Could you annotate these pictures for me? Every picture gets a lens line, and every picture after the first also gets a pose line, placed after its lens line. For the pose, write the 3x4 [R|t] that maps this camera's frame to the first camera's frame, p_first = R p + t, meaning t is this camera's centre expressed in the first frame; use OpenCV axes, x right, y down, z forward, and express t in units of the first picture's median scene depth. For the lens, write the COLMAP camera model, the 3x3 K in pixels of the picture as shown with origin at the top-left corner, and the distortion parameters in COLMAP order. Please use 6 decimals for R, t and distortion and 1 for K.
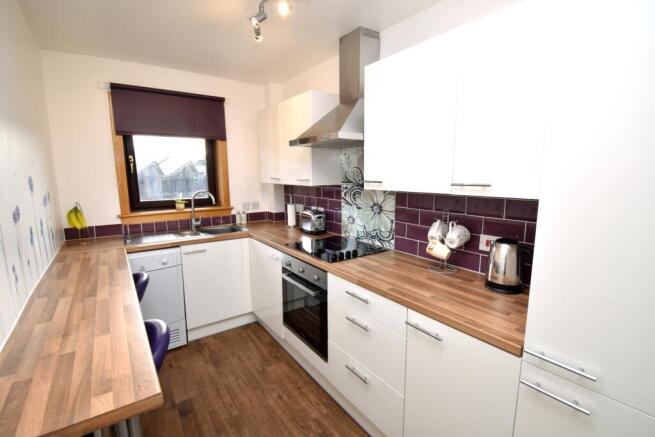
lens RADIAL K [[295.5, 0, 329.8], [0, 295.5, 217.1], [0, 0, 1]] dist [0.001900, -0.000778]
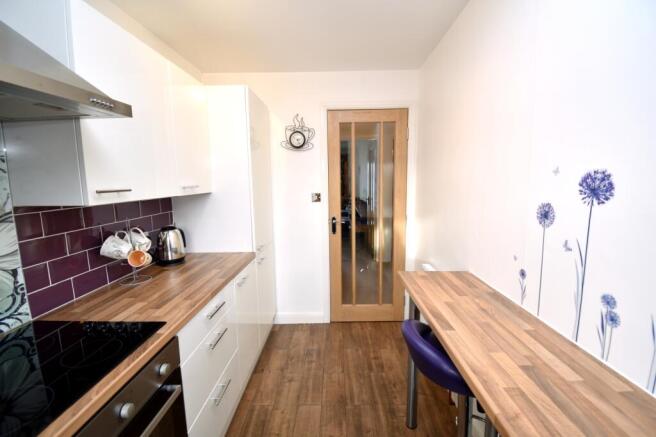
lens RADIAL K [[296.0, 0, 329.0], [0, 296.0, 219.5], [0, 0, 1]] dist [0.001900, -0.000778]
pose [[-0.784412, -0.062378, 0.617096, -0.650929], [0.119547, 0.961069, 0.249108, -0.166684], [-0.608611, 0.269175, -0.746417, 1.240824]]
